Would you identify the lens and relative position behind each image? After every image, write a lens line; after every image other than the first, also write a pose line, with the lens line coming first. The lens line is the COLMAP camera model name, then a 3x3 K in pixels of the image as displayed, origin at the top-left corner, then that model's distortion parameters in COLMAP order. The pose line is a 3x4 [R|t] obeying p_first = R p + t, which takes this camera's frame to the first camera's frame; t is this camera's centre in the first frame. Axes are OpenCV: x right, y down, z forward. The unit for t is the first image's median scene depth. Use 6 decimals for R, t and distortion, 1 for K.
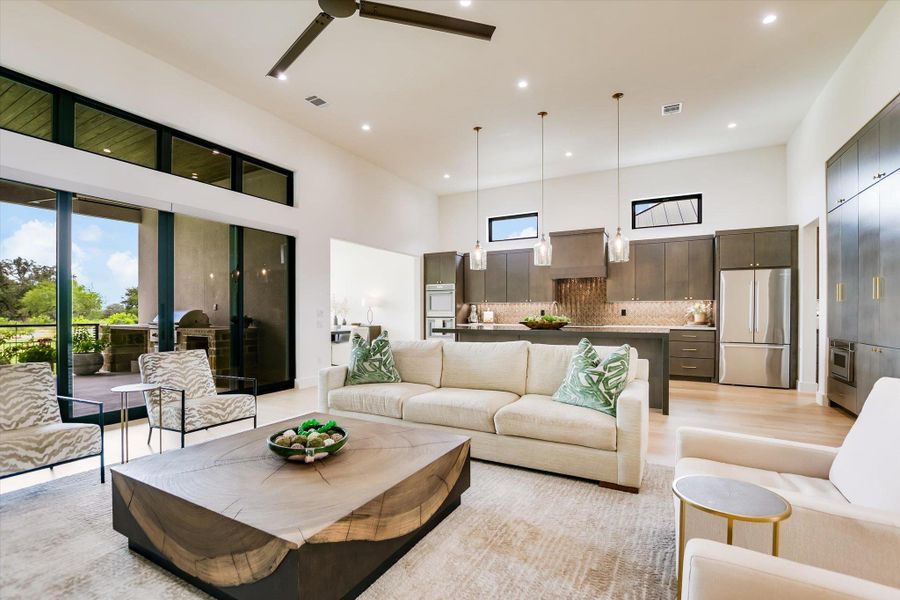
lens RADIAL K [[438.7, 0, 453.7], [0, 438.7, 313.3], [0, 0, 1]] dist [0.000279, 0.000132]
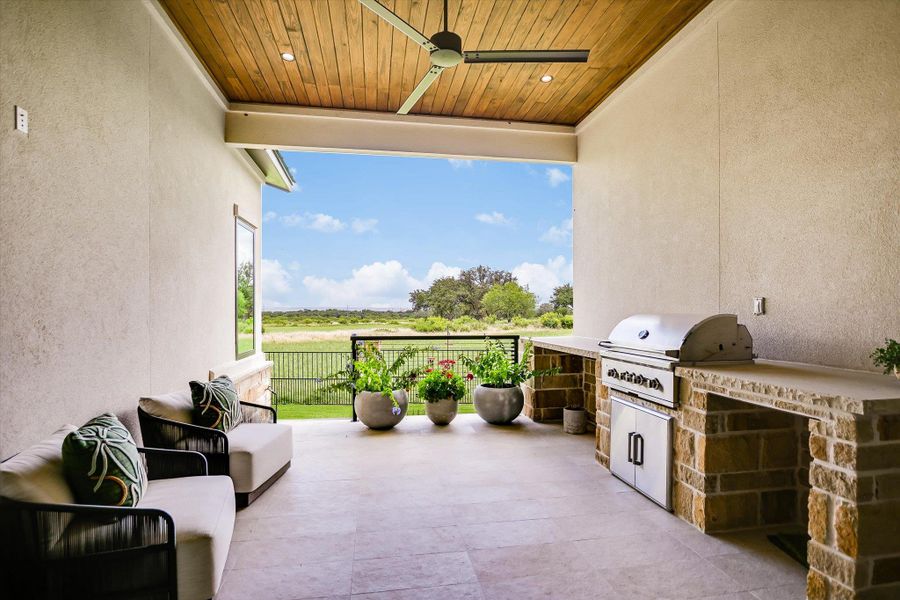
lens RADIAL K [[438.7, 0, 453.7], [0, 438.7, 313.3], [0, 0, 1]] dist [0.000279, 0.000132]
pose [[0.648102, 0.003286, -0.761547, -0.414546], [-0.000037, 0.999991, 0.004284, -0.009355], [0.761554, -0.002748, 0.648096, 0.550697]]
